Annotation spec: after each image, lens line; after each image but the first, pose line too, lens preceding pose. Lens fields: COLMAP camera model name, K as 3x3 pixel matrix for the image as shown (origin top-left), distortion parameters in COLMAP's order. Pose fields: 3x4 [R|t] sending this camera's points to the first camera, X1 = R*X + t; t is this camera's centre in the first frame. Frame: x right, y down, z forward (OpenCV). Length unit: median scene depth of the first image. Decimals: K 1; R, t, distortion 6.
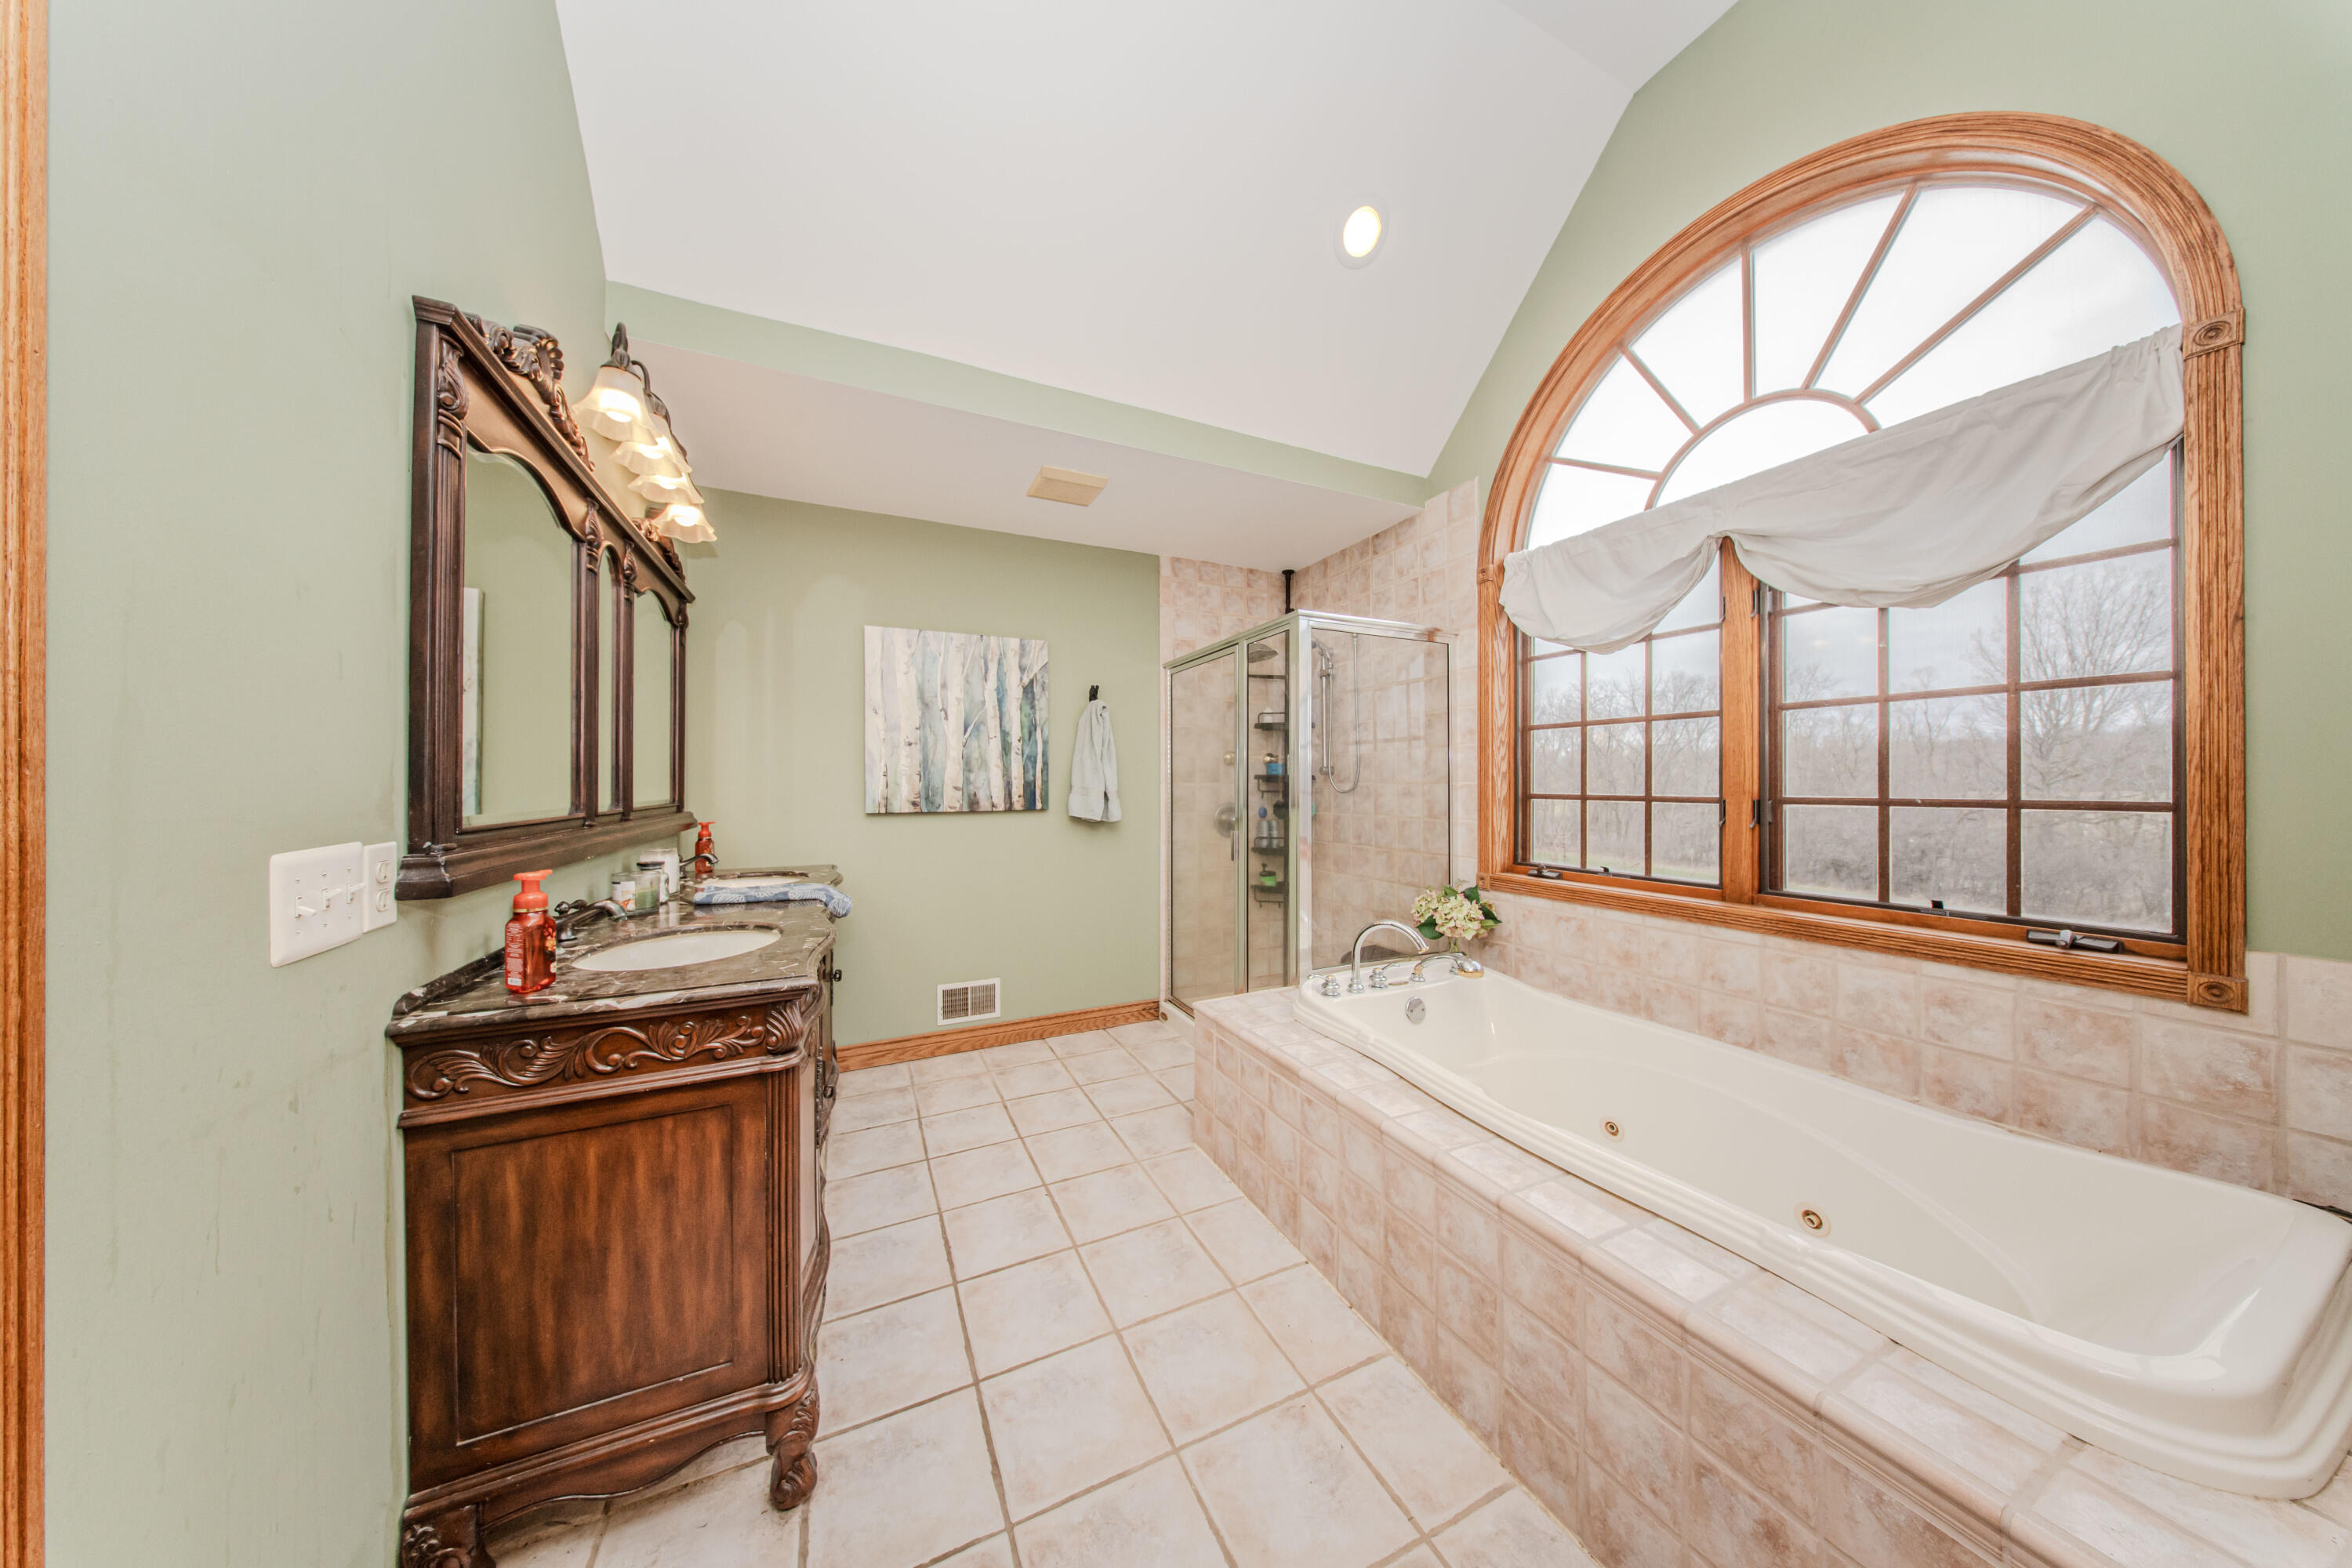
lens RADIAL K [[685.1, 0, 1159.3], [0, 685.1, 798.5], [0, 0, 1]] dist [0.001158, -0.002938]
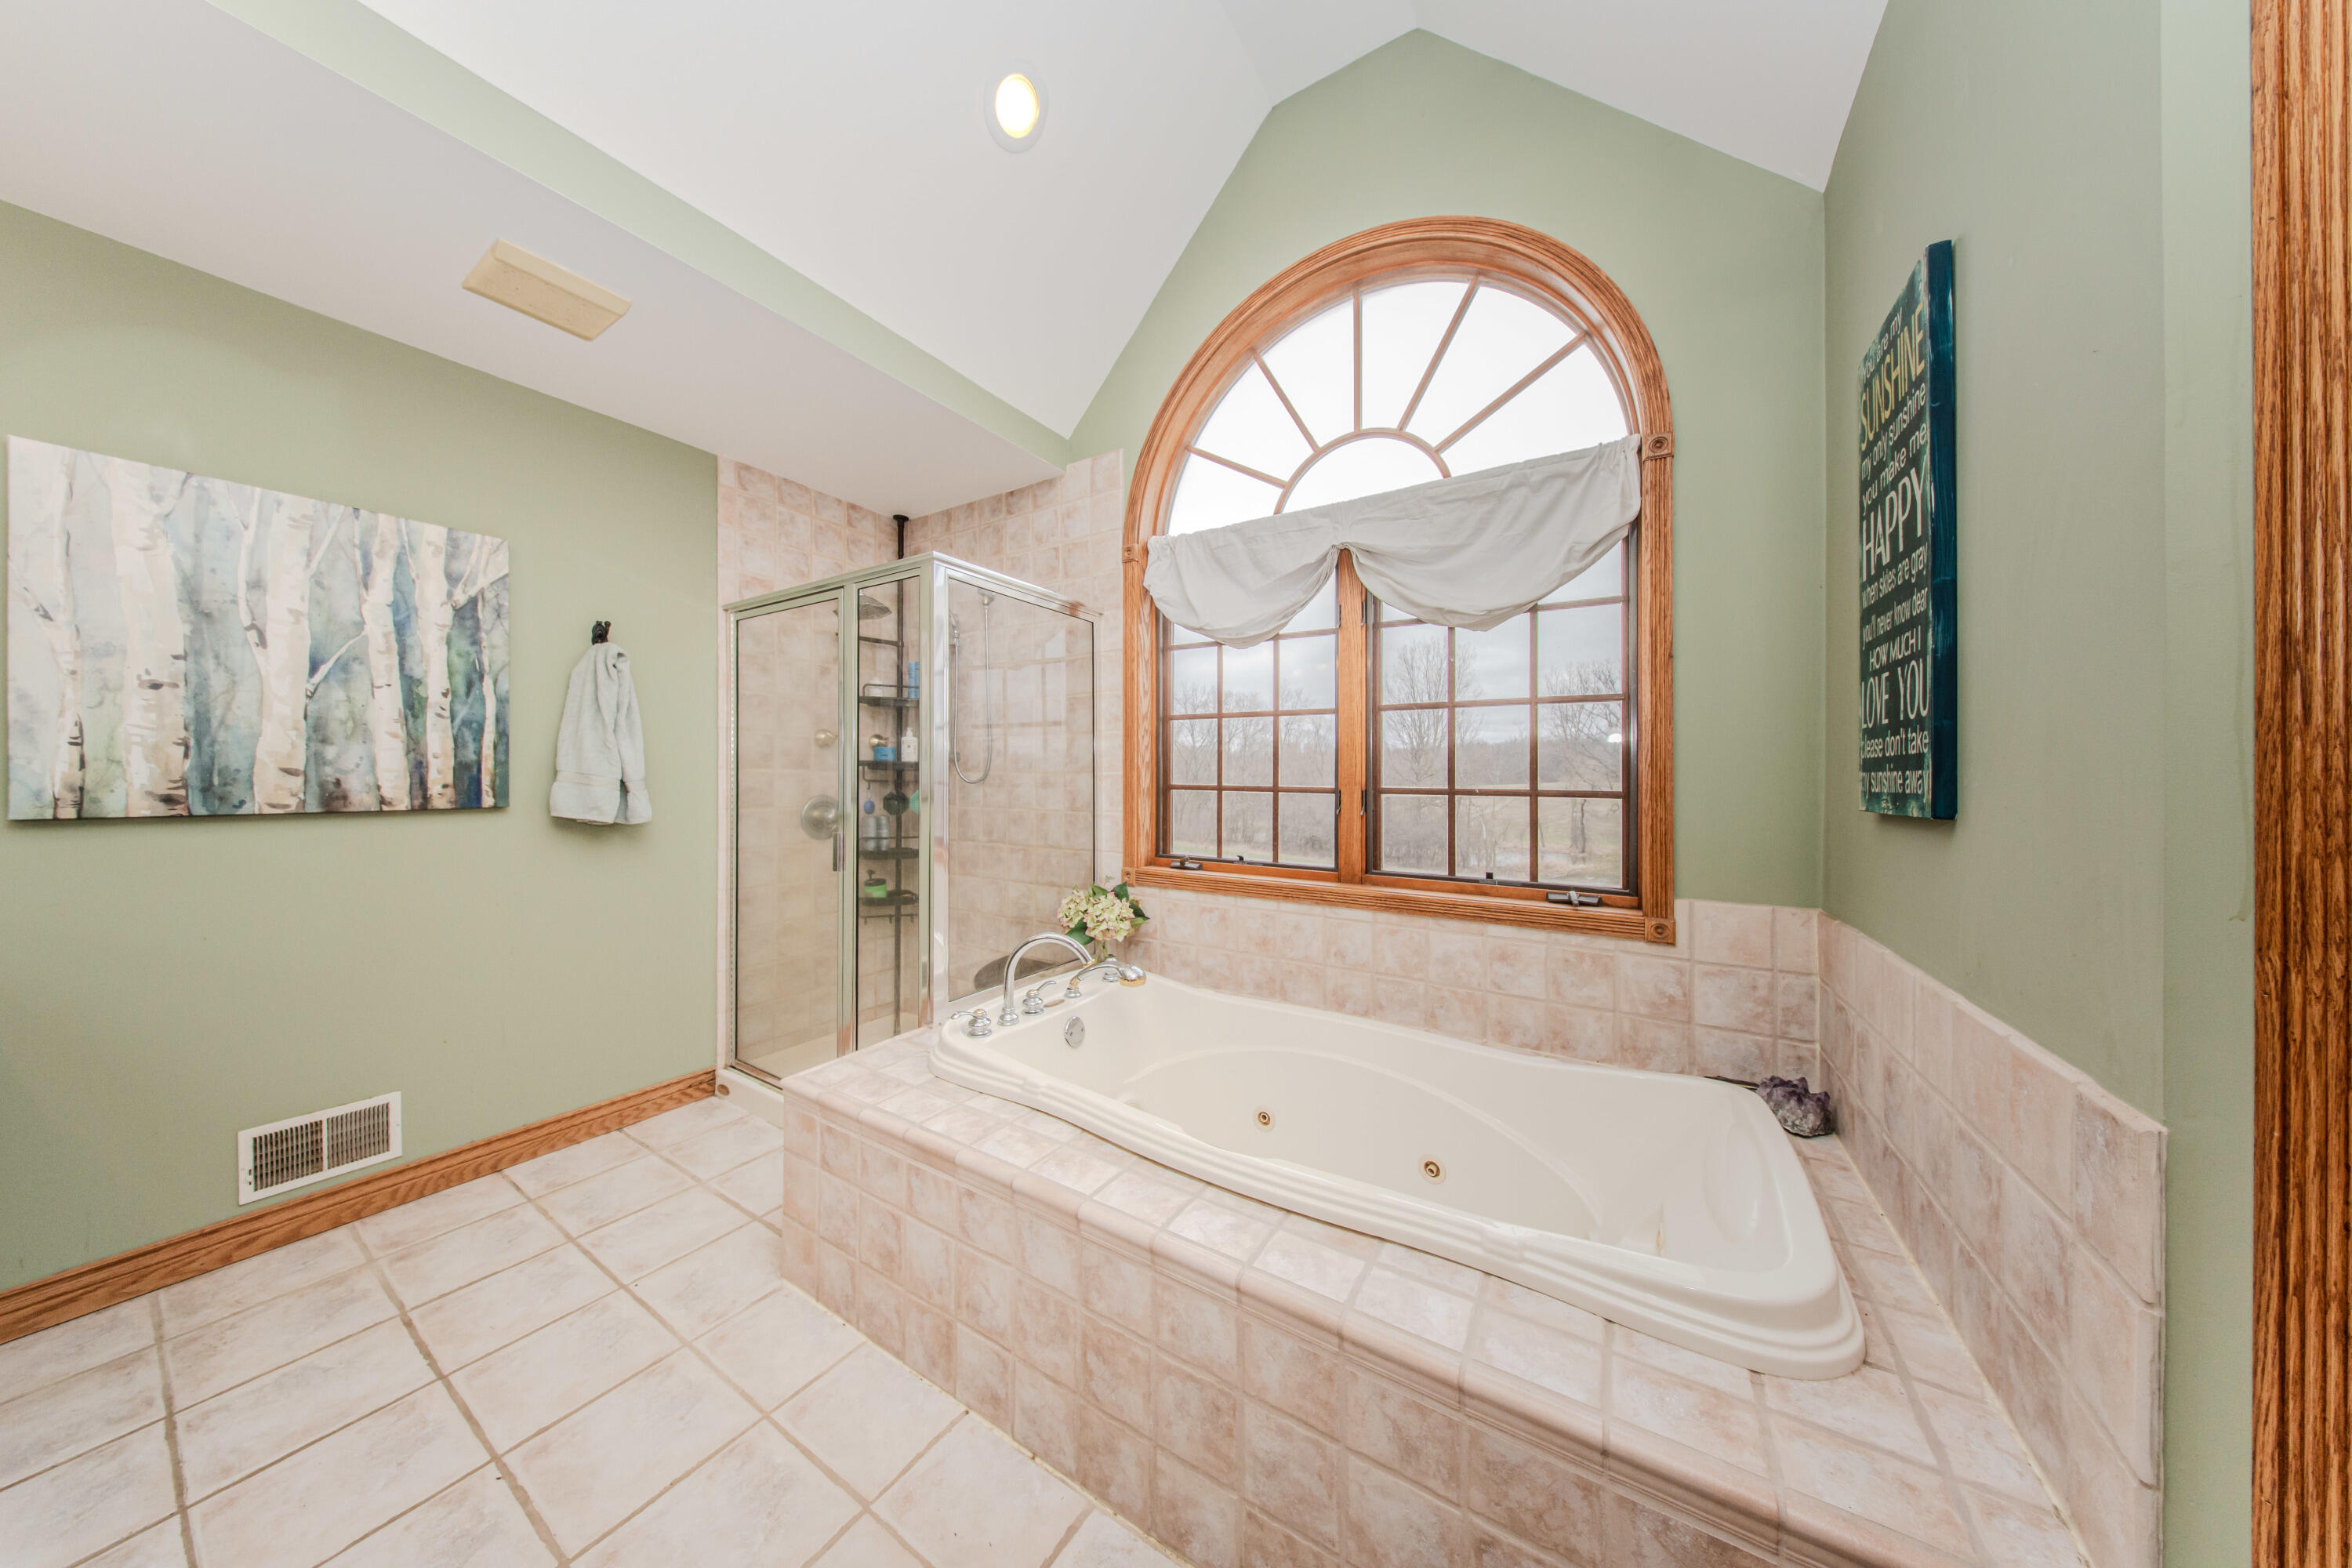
lens RADIAL K [[707.4, 0, 1175.3], [0, 707.4, 786.9], [0, 0, 1]] dist [0.008726, -0.006563]
pose [[0.833067, 0.001545, 0.553170, -0.021015], [0.001142, 0.999989, -0.004513, 0.001589], [-0.553171, 0.004392, 0.833056, 0.207432]]
